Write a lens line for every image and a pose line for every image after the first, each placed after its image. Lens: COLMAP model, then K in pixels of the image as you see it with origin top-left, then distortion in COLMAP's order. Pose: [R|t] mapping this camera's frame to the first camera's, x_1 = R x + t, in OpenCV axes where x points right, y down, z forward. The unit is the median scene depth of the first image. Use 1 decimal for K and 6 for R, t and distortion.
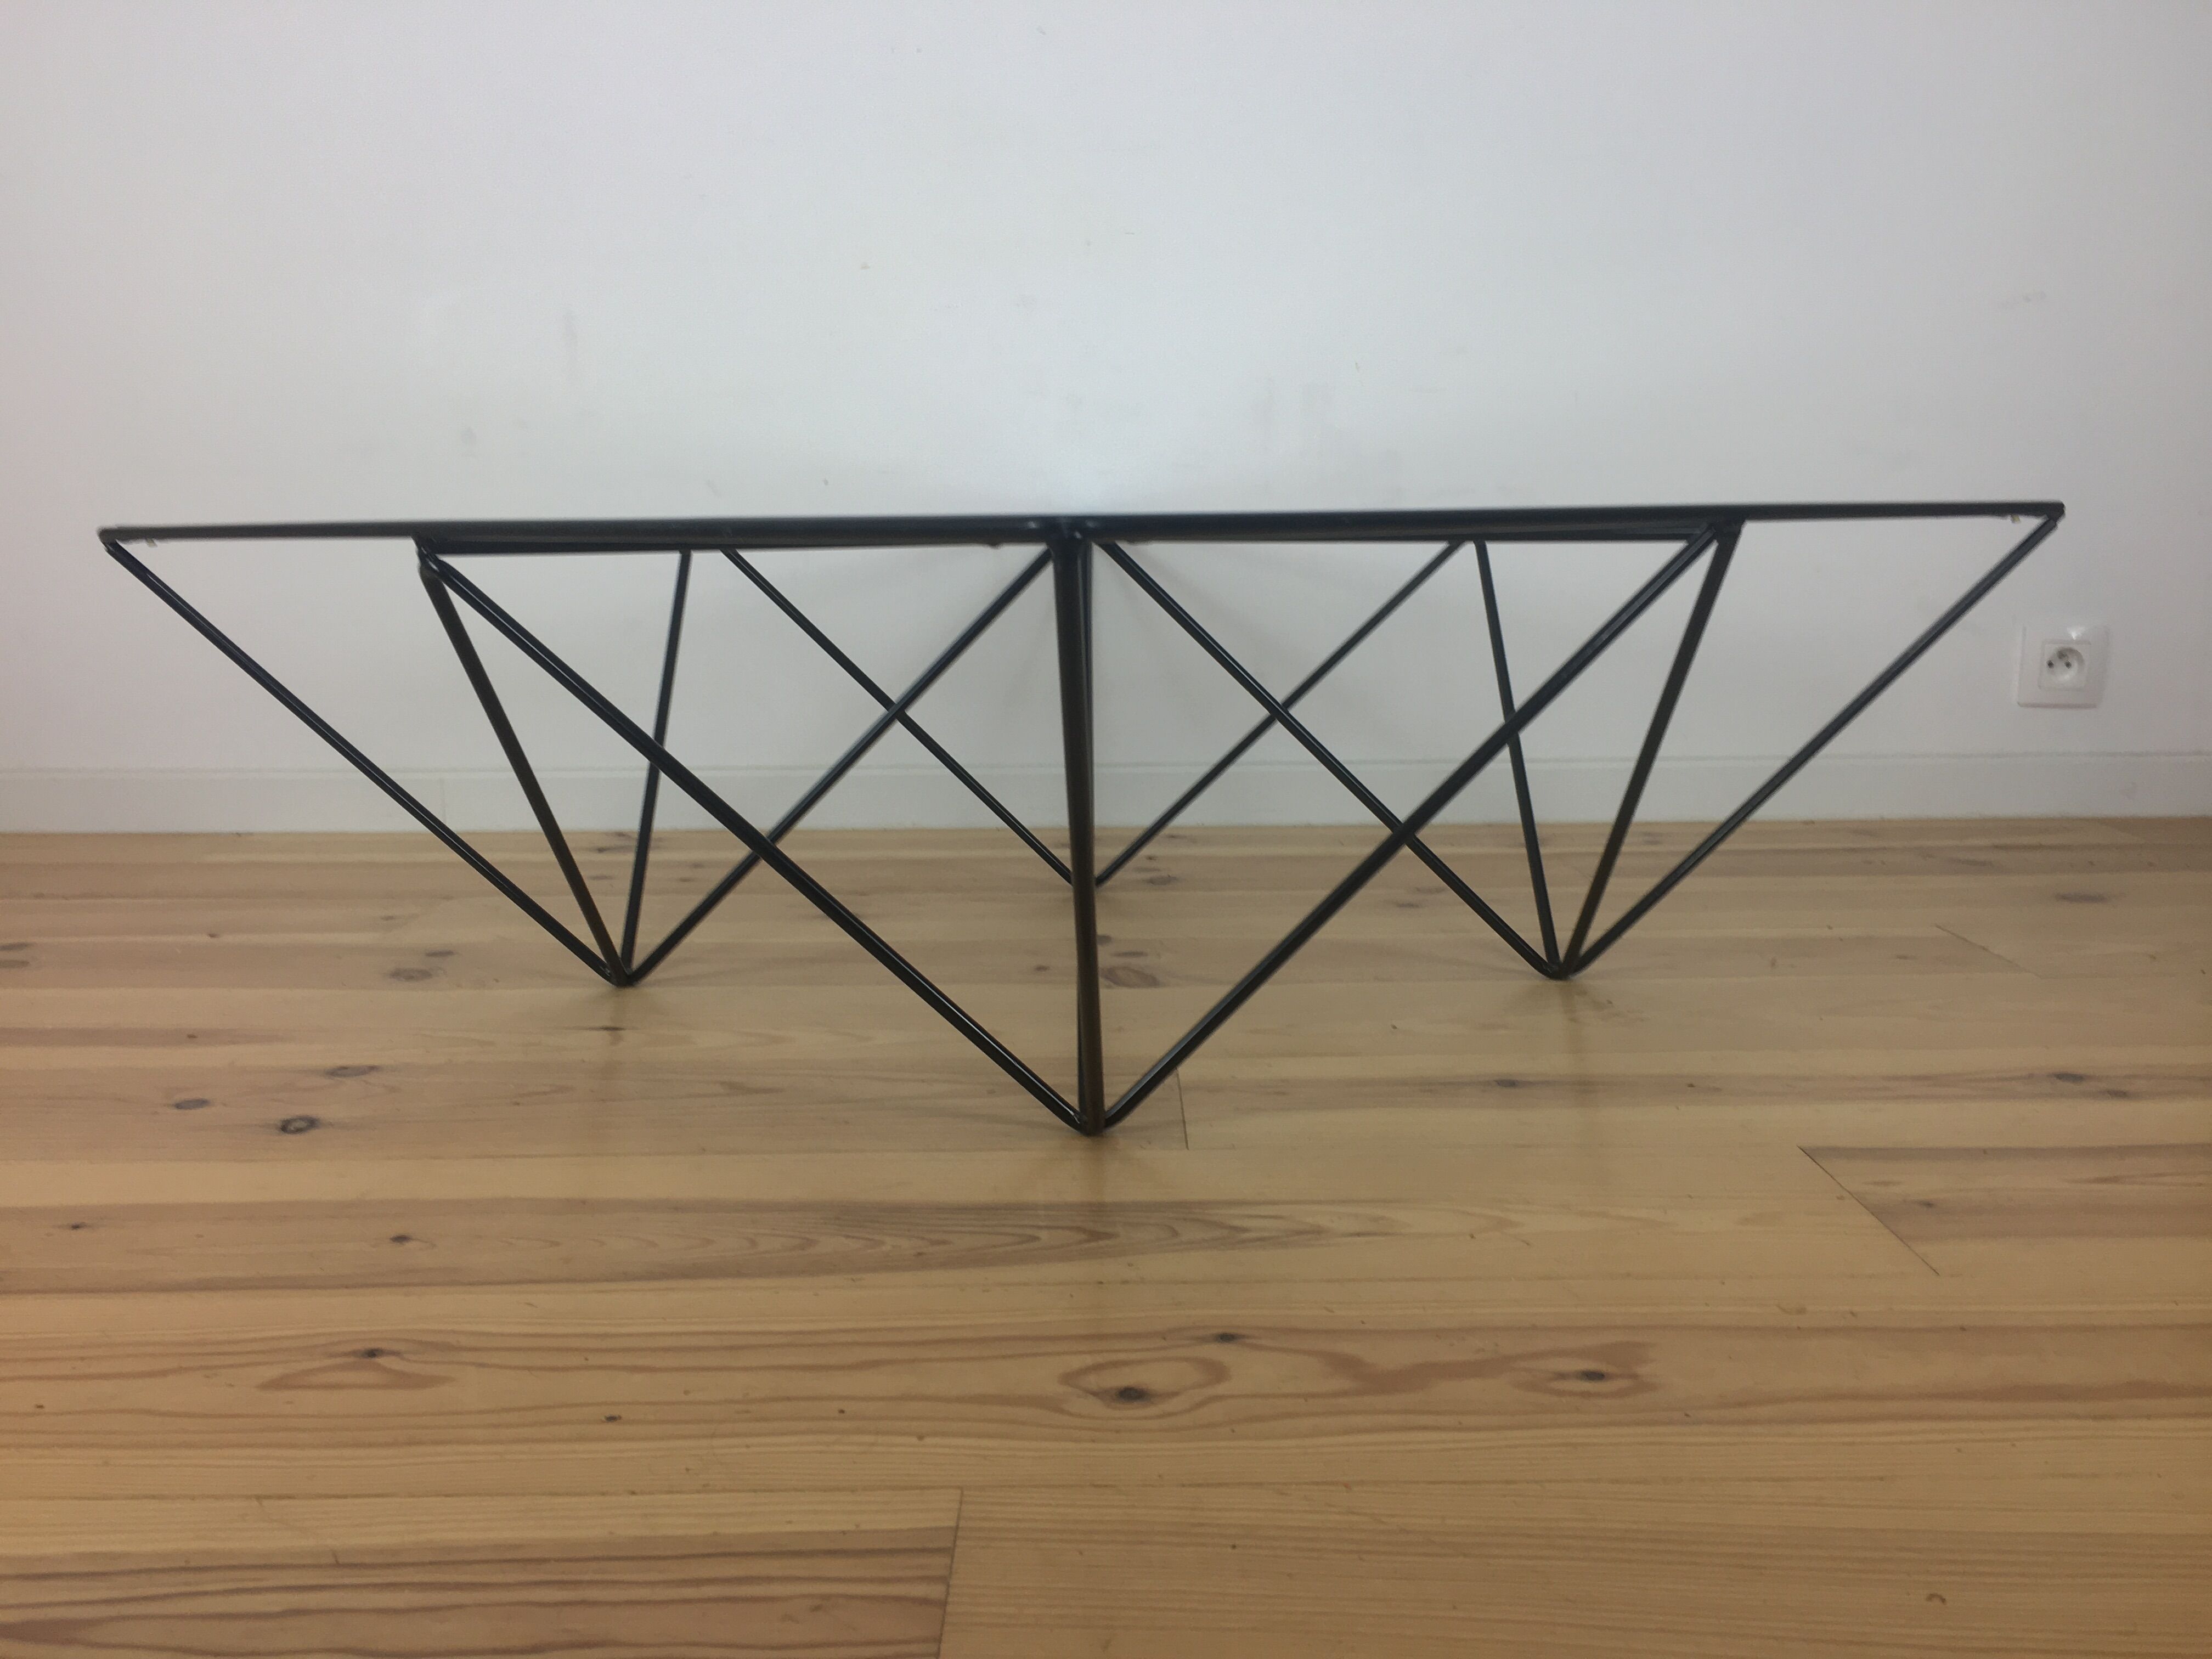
lens RADIAL K [[1915.6, 0, 1106.0], [0, 1915.6, 829.5], [0, 0, 1]] dist [0.079766, -0.134967]
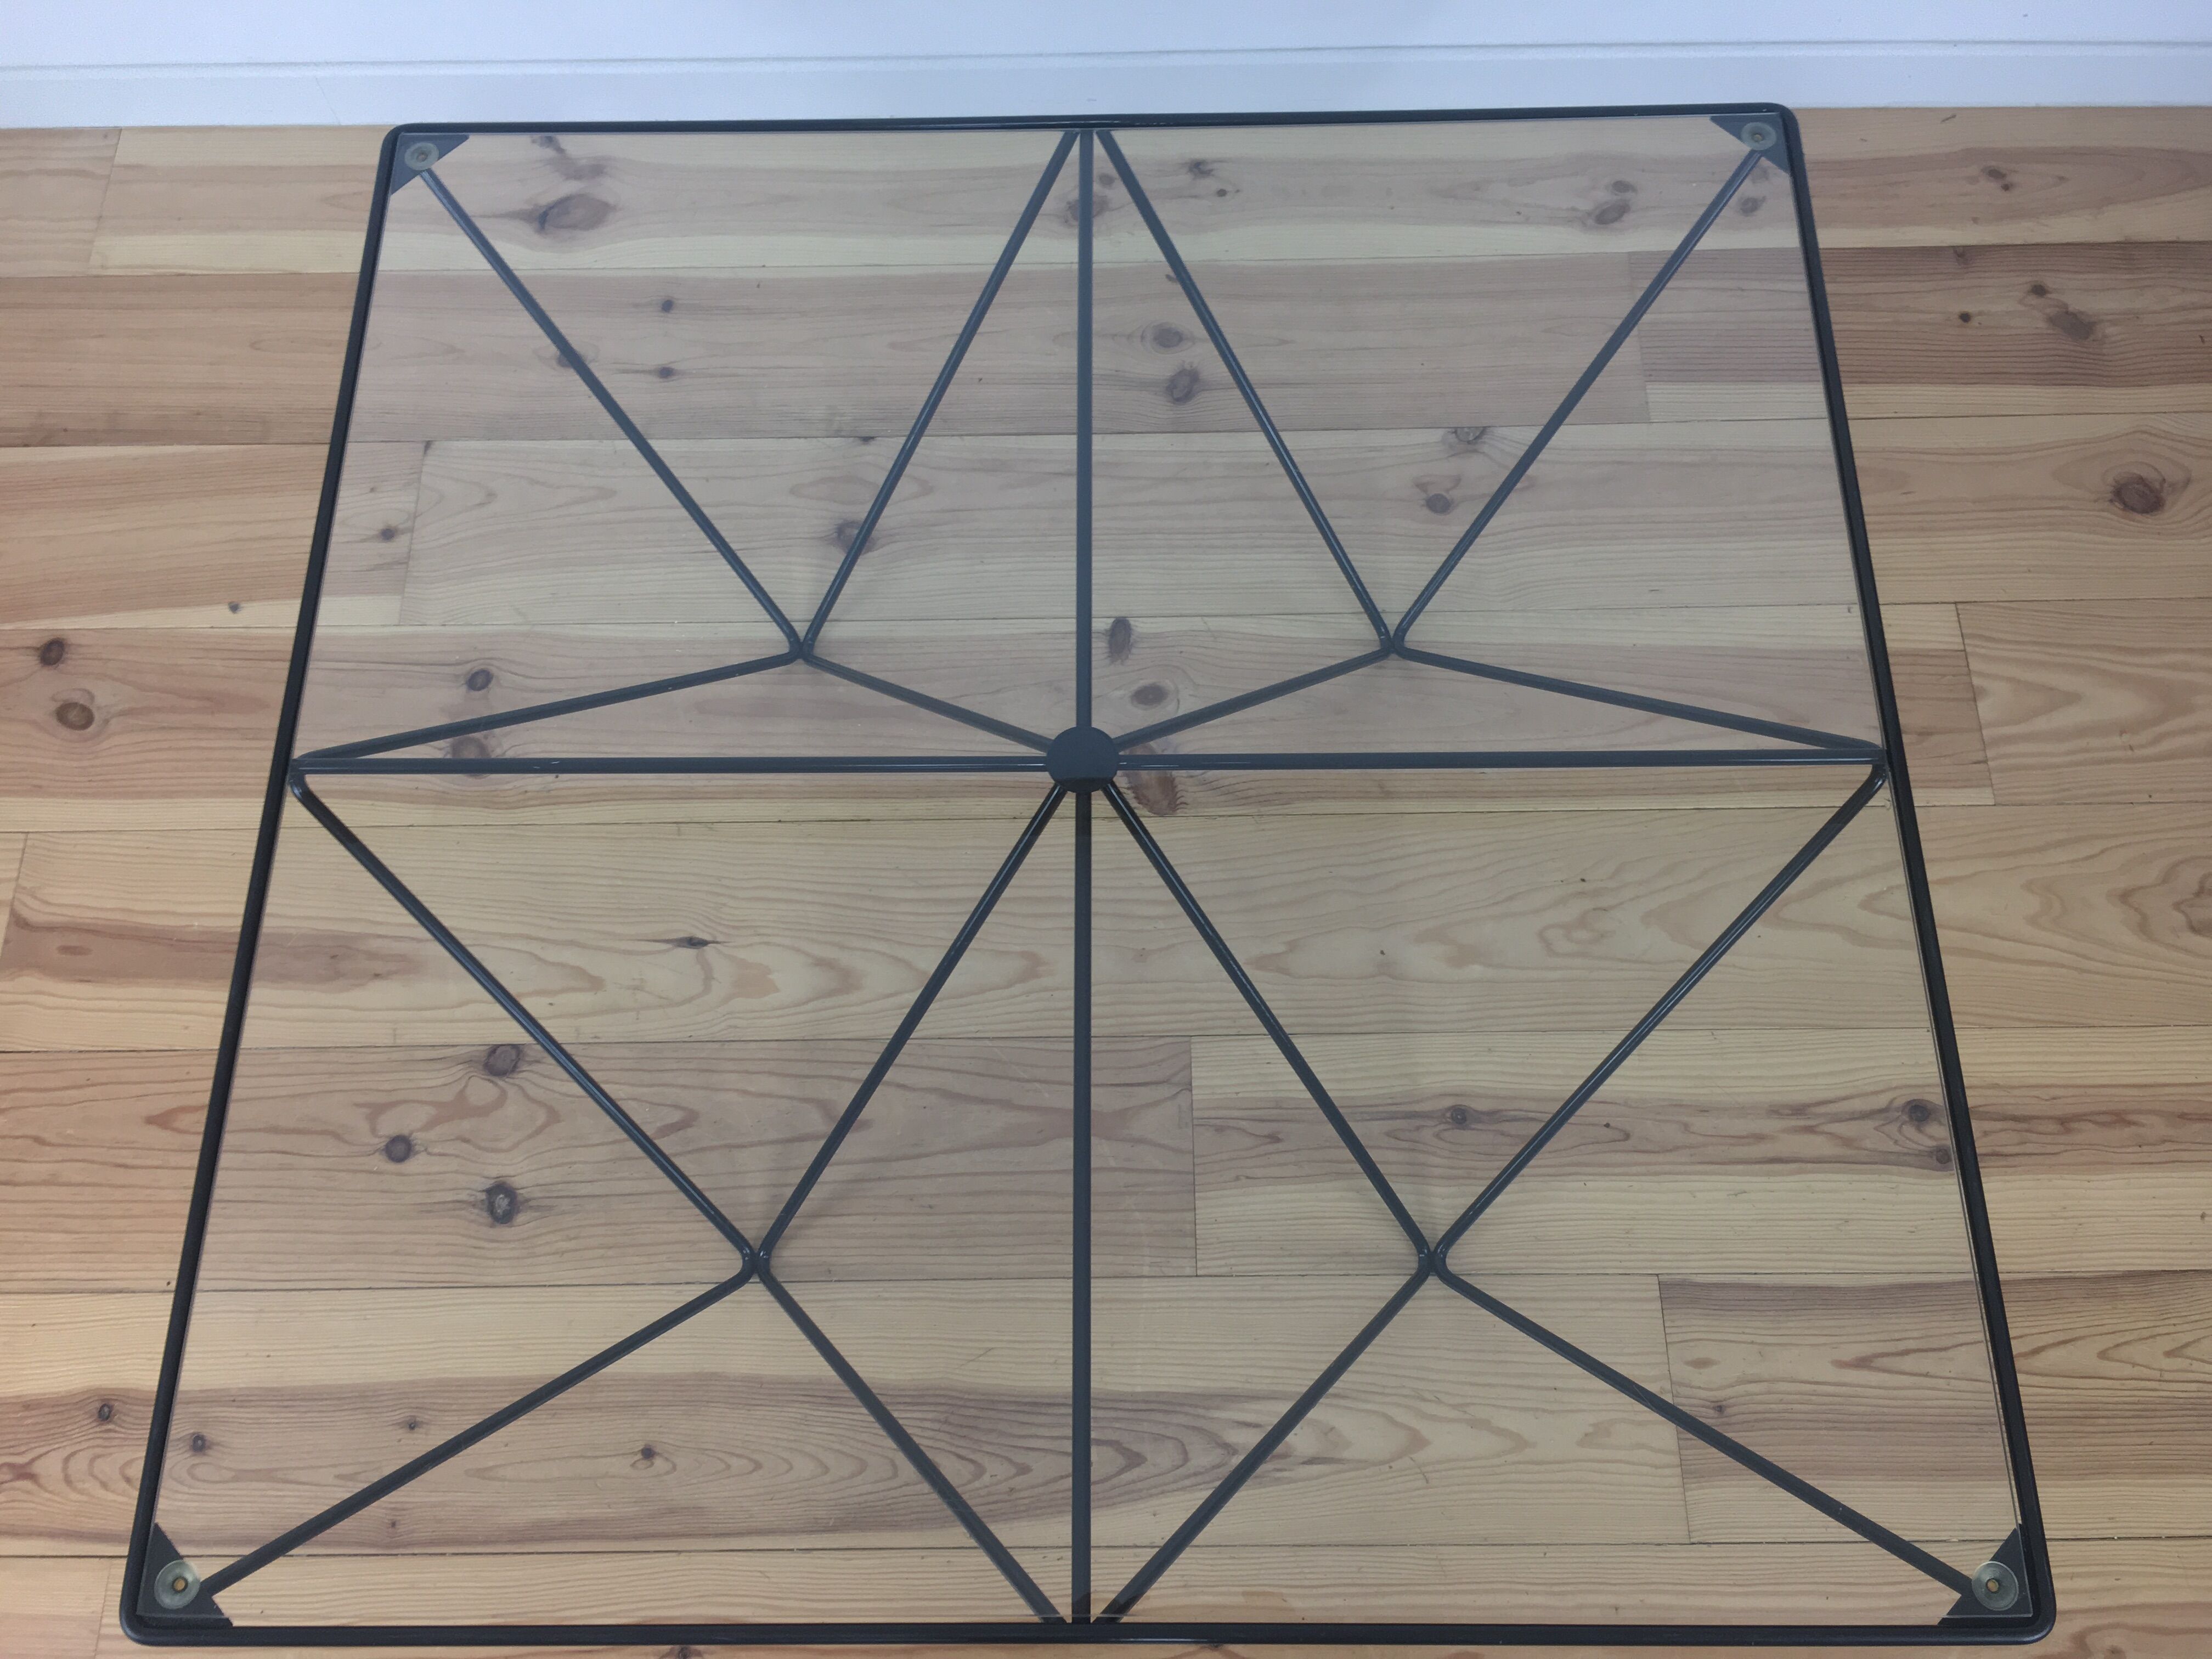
lens RADIAL K [[1915.6, 0, 1106.0], [0, 1915.6, 829.5], [0, 0, 1]] dist [0.079766, -0.134967]
pose [[0.999965, -0.008251, -0.001610, -0.019205], [0.005650, 0.517790, 0.855489, -1.435450], [-0.006225, -0.855468, 0.517819, 0.739377]]
